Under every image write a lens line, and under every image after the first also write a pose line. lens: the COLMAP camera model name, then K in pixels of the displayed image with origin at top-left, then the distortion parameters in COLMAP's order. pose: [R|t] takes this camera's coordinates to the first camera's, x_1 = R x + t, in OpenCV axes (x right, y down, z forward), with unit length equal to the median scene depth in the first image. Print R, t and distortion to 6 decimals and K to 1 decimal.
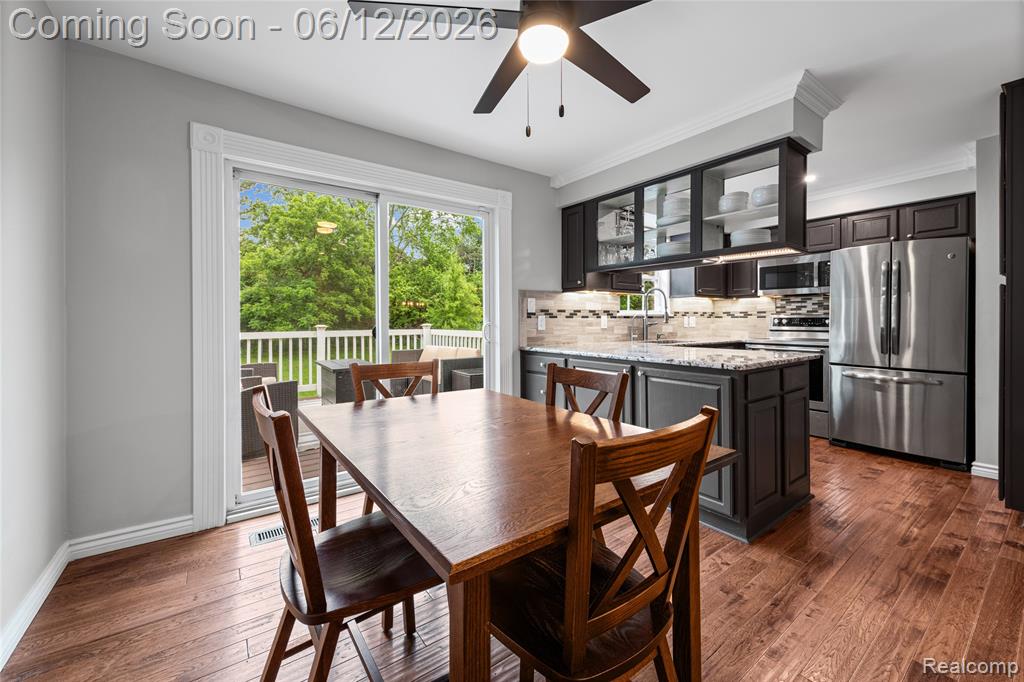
lens RADIAL K [[405.9, 0, 522.5], [0, 405.9, 317.0], [0, 0, 1]] dist [0.014301, -0.001796]
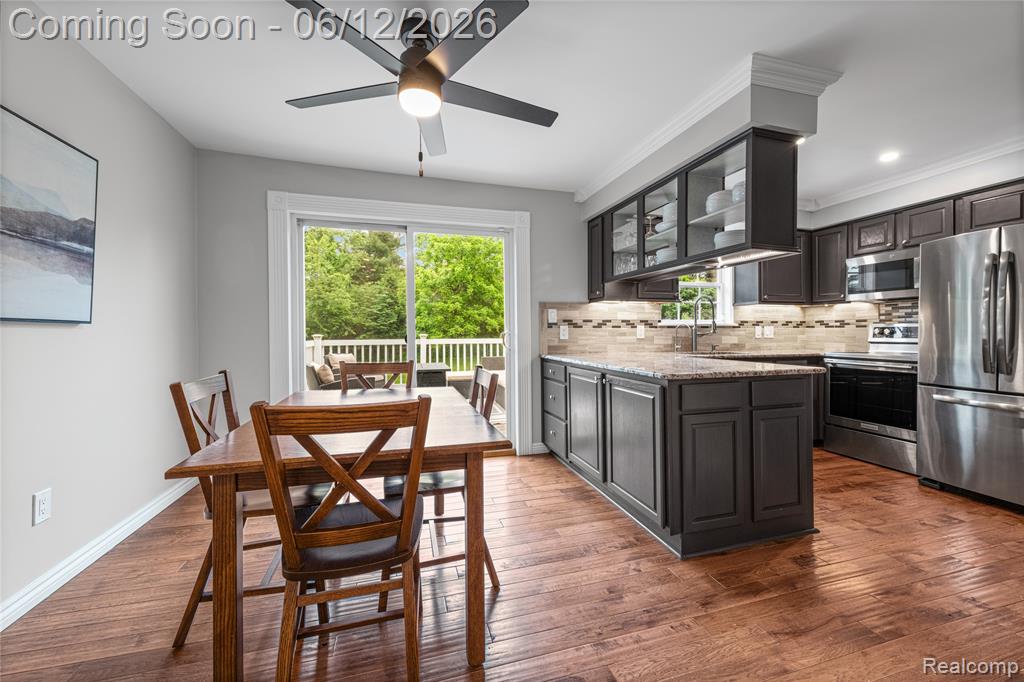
lens RADIAL K [[405.9, 0, 519.4], [0, 405.9, 328.1], [0, 0, 1]] dist [0.014301, -0.001796]
pose [[0.941020, -0.002325, -0.338342, 0.291358], [0.002296, 0.999997, -0.000488, 0.003466], [0.338342, -0.000317, 0.941023, -0.024187]]
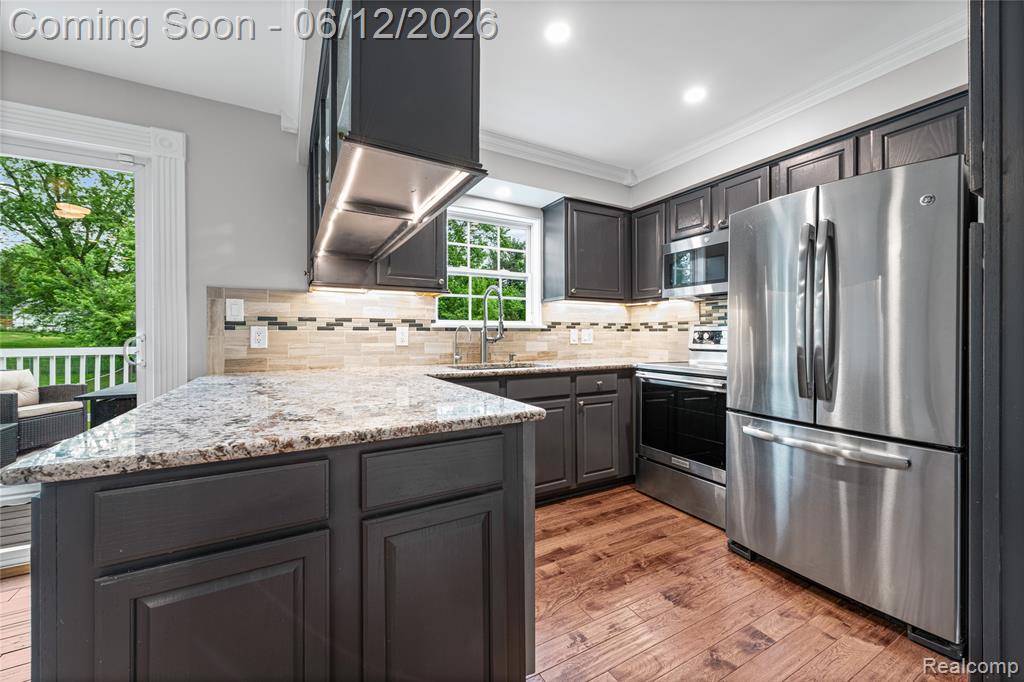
lens RADIAL K [[405.9, 0, 515.6], [0, 405.9, 328.1], [0, 0, 1]] dist [0.014301, -0.001796]
pose [[0.992749, 0.000106, -0.120208, 0.531205], [-0.001212, 0.999958, -0.009126, 0.005146], [0.120202, 0.009206, 0.992707, 0.397572]]
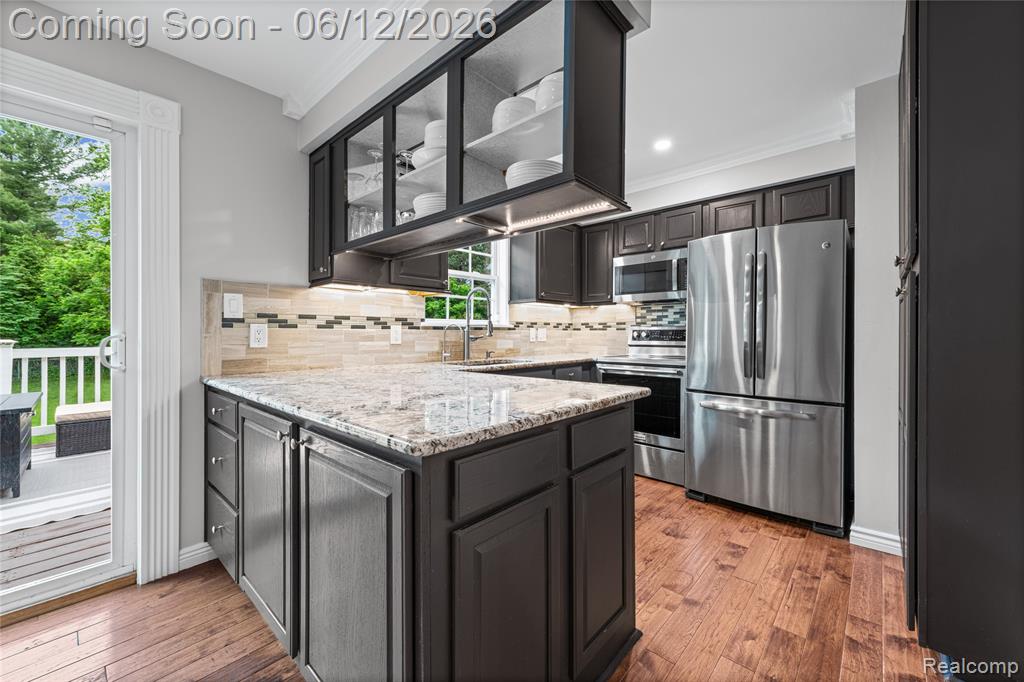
lens RADIAL K [[405.9, 0, 517.6], [0, 405.9, 328.7], [0, 0, 1]] dist [0.014301, -0.001796]
pose [[0.980161, 0.004324, 0.198155, 0.300853], [-0.003096, 0.999974, -0.006506, 0.006831], [-0.198178, 0.005764, 0.980149, 0.330206]]
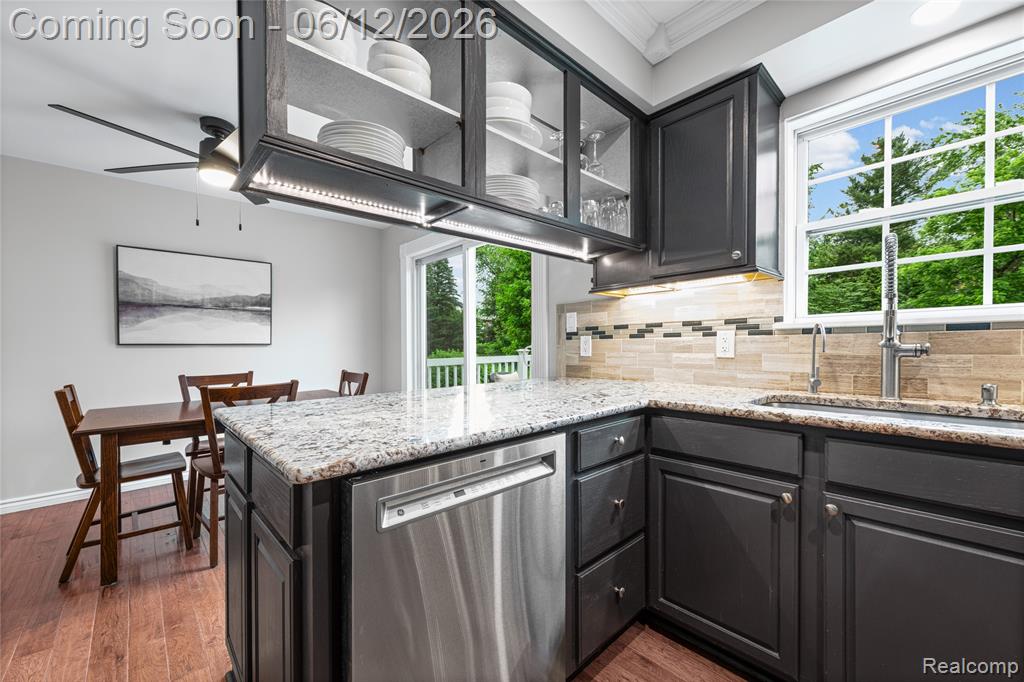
lens RADIAL K [[405.9, 0, 523.1], [0, 405.9, 350.3], [0, 0, 1]] dist [0.014301, -0.001796]
pose [[0.114232, 0.014400, -0.993350, 0.727730], [0.021355, 0.999628, 0.016947, 0.007372], [0.993225, -0.023149, 0.113882, 0.807514]]
